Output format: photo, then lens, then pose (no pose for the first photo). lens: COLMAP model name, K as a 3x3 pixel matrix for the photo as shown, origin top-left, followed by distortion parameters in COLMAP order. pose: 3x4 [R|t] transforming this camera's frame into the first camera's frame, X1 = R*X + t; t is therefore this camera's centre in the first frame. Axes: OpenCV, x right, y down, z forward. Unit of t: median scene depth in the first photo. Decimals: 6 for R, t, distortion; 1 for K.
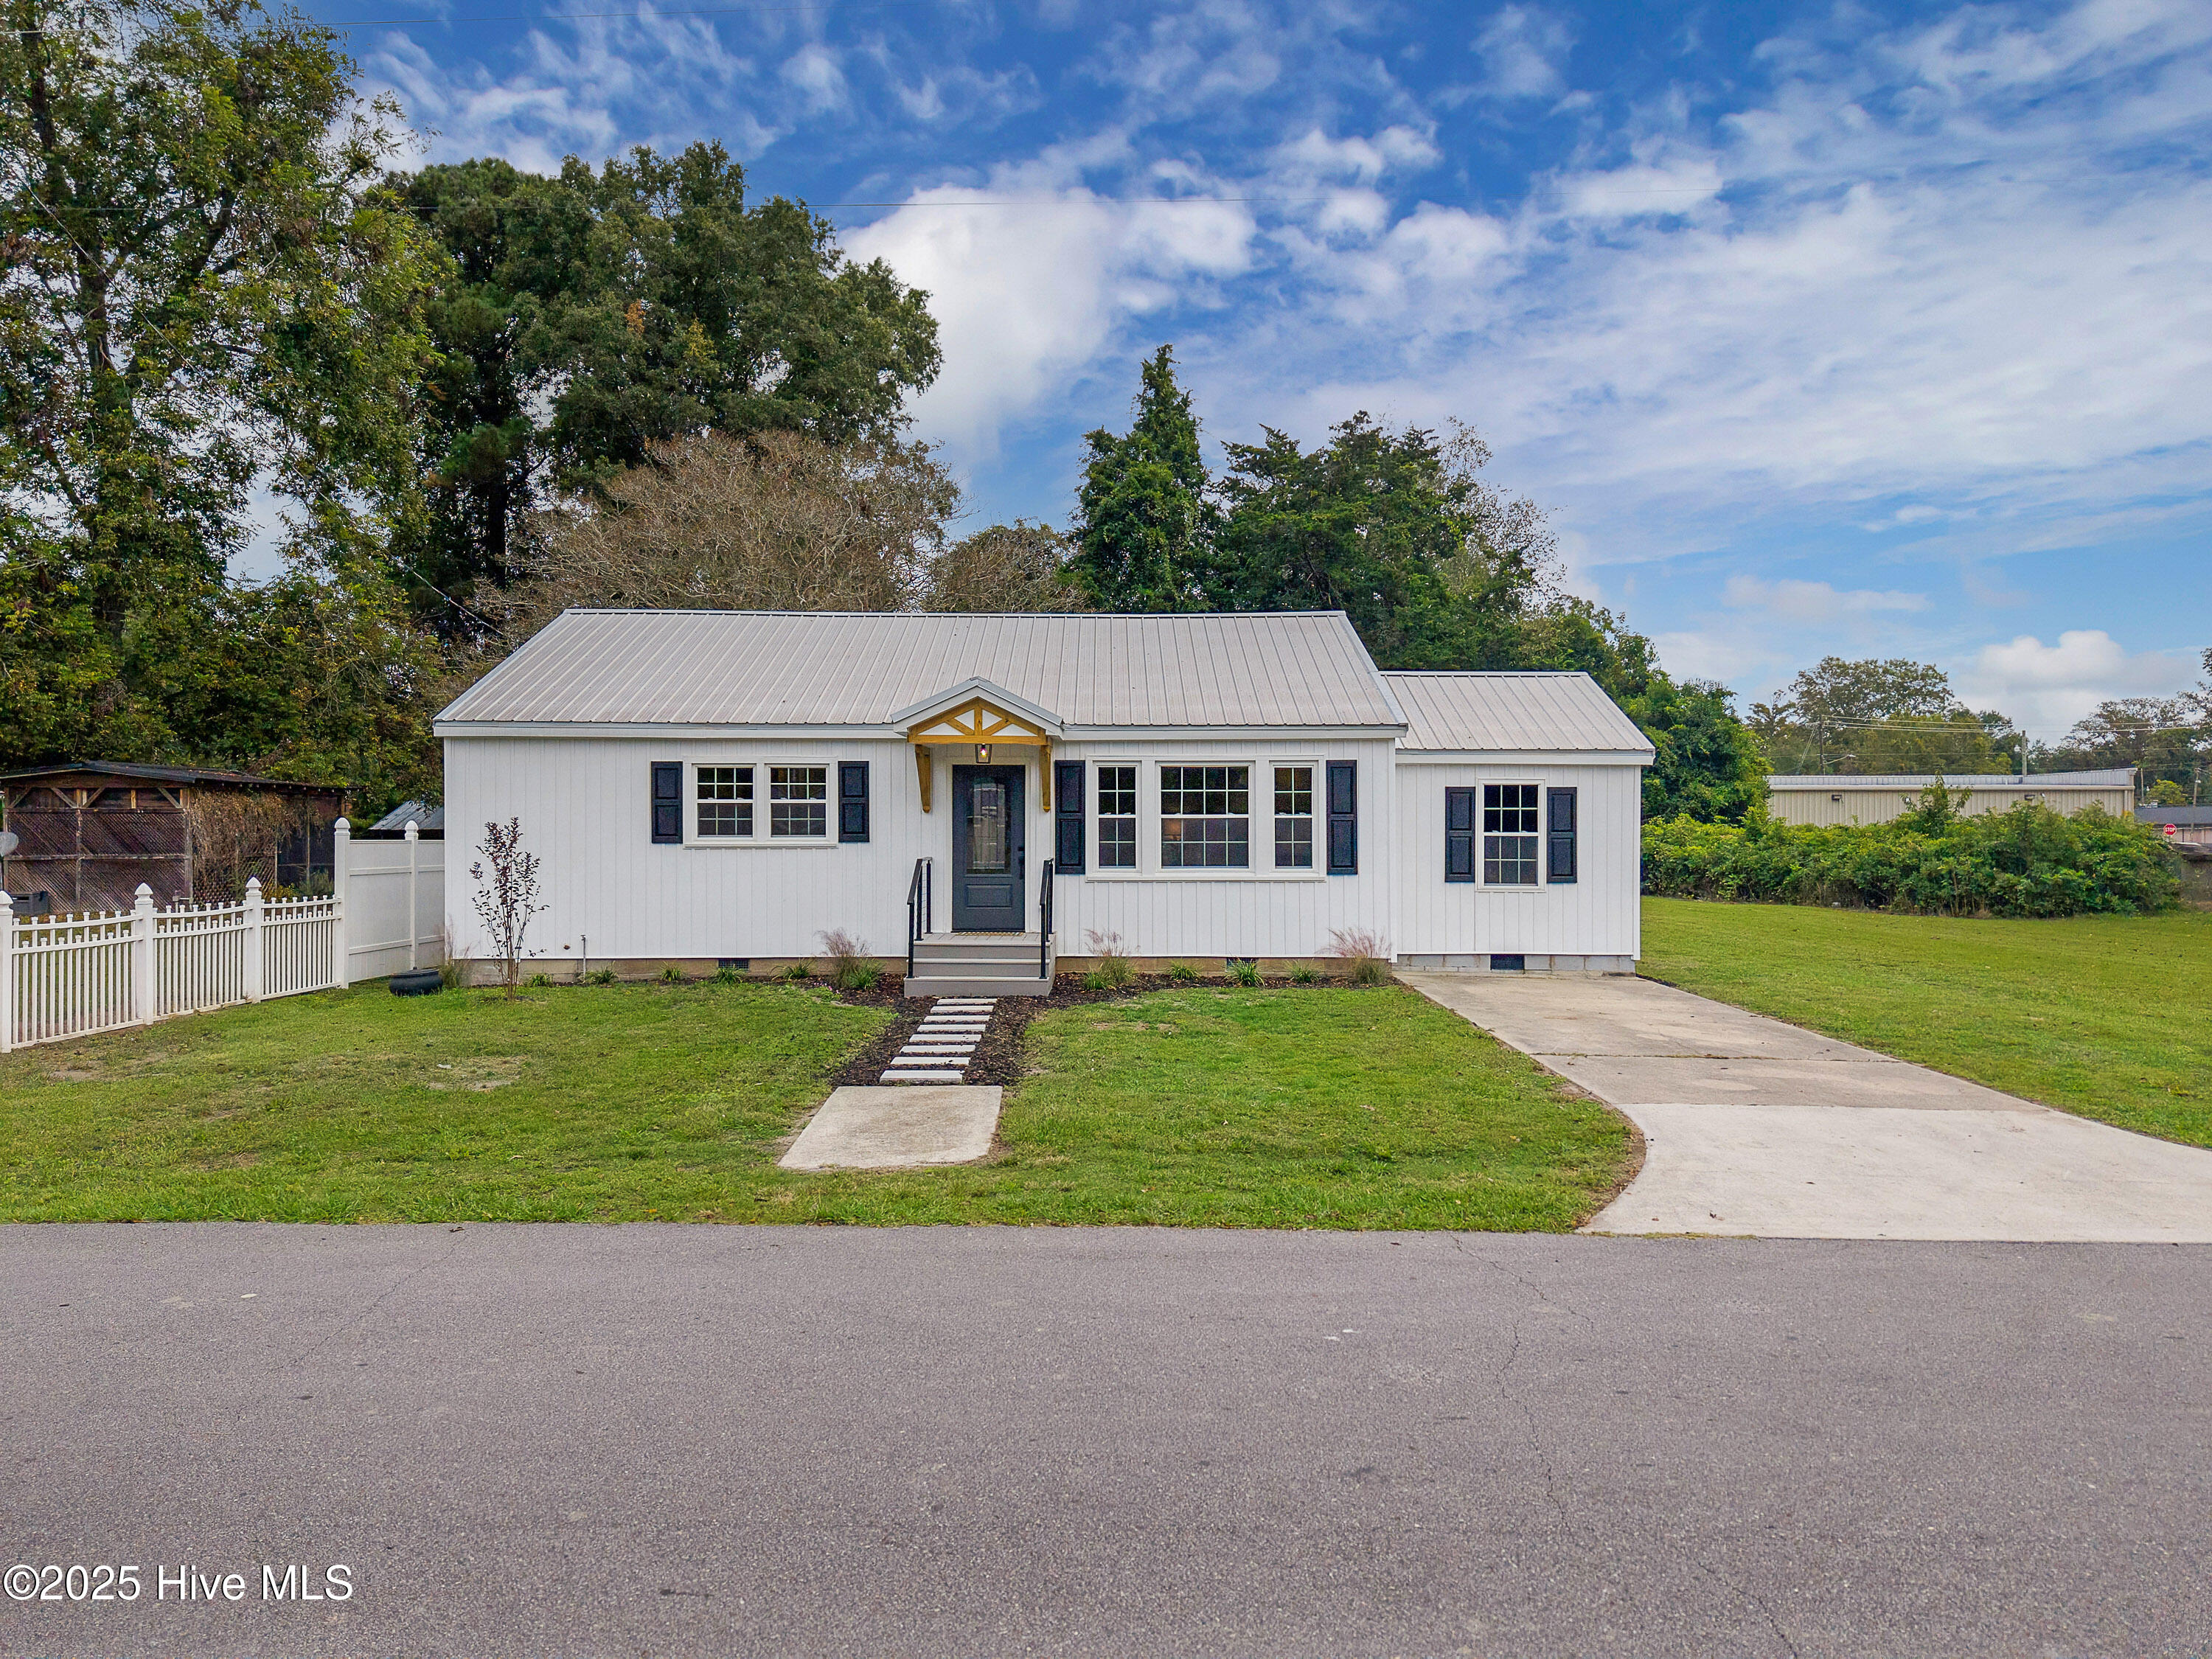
lens RADIAL K [[1465.2, 0, 1097.9], [0, 1465.2, 828.3], [0, 0, 1]] dist [0.076075, -0.133021]
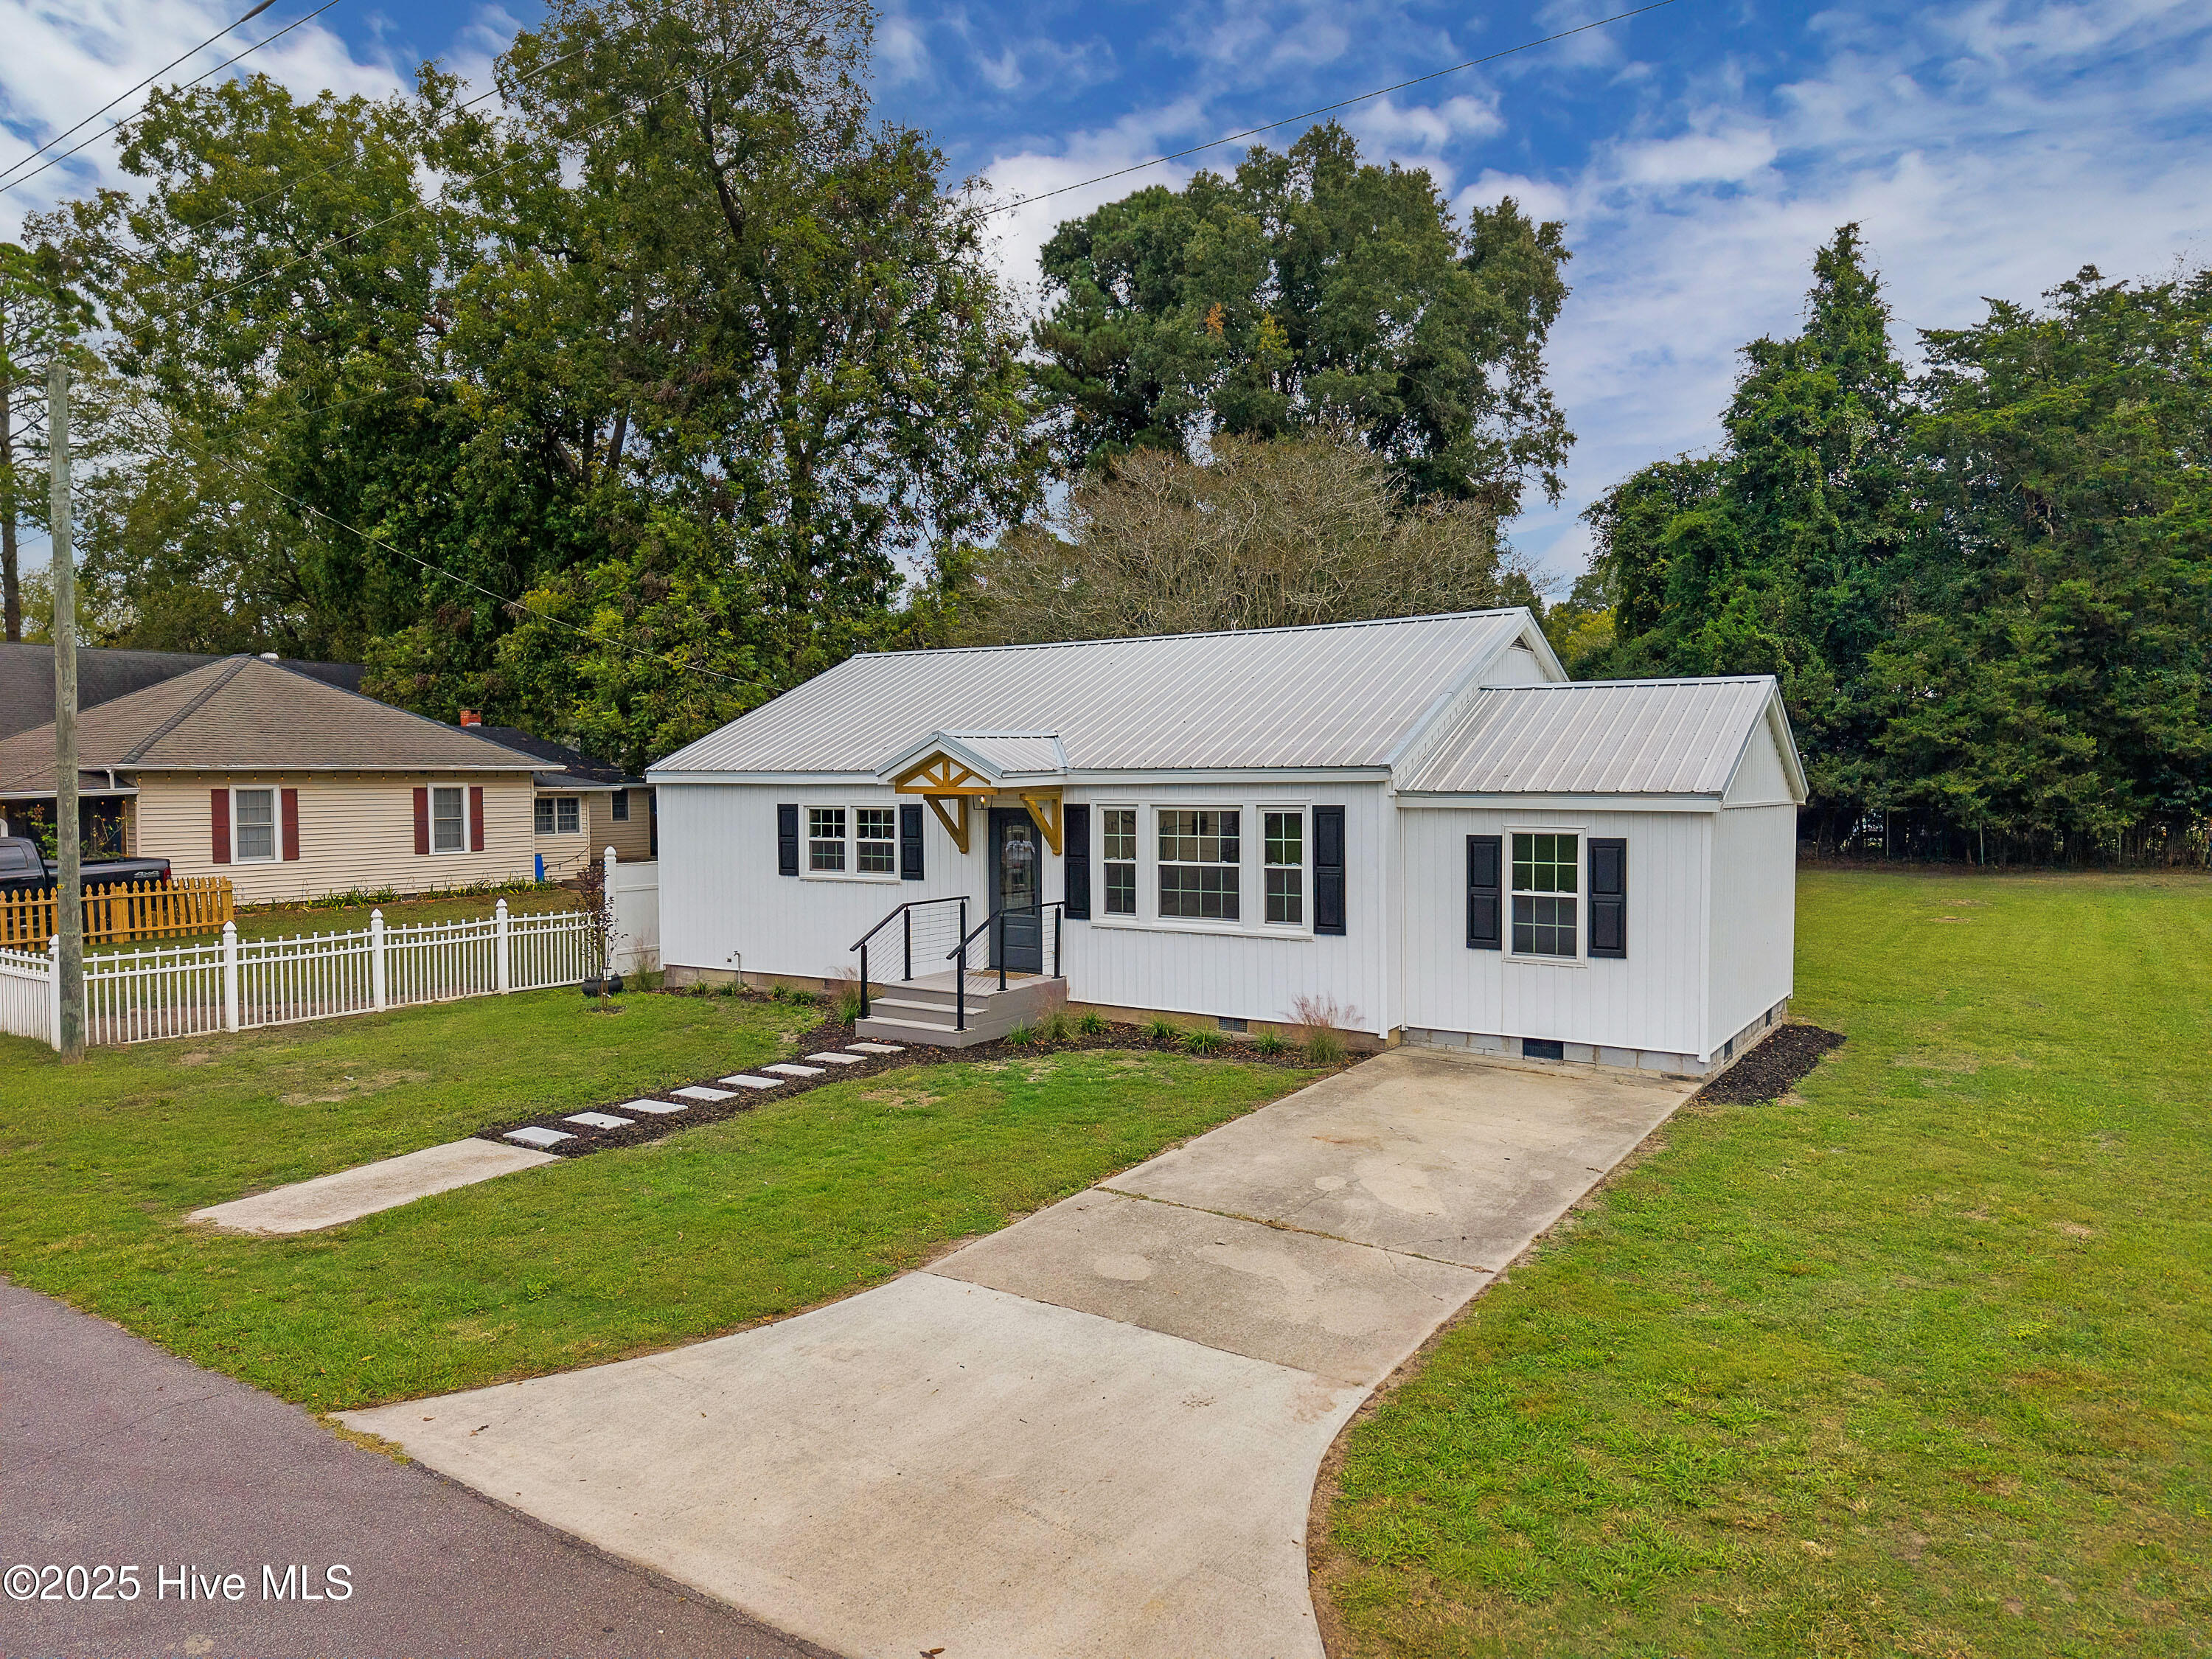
lens RADIAL K [[1465.2, 0, 1097.9], [0, 1465.2, 828.3], [0, 0, 1]] dist [0.076075, -0.133021]
pose [[0.829266, 0.013454, -0.558692, 0.542864], [0.008489, 0.999292, 0.036664, -0.065944], [0.558789, -0.035148, 0.828565, 0.188345]]
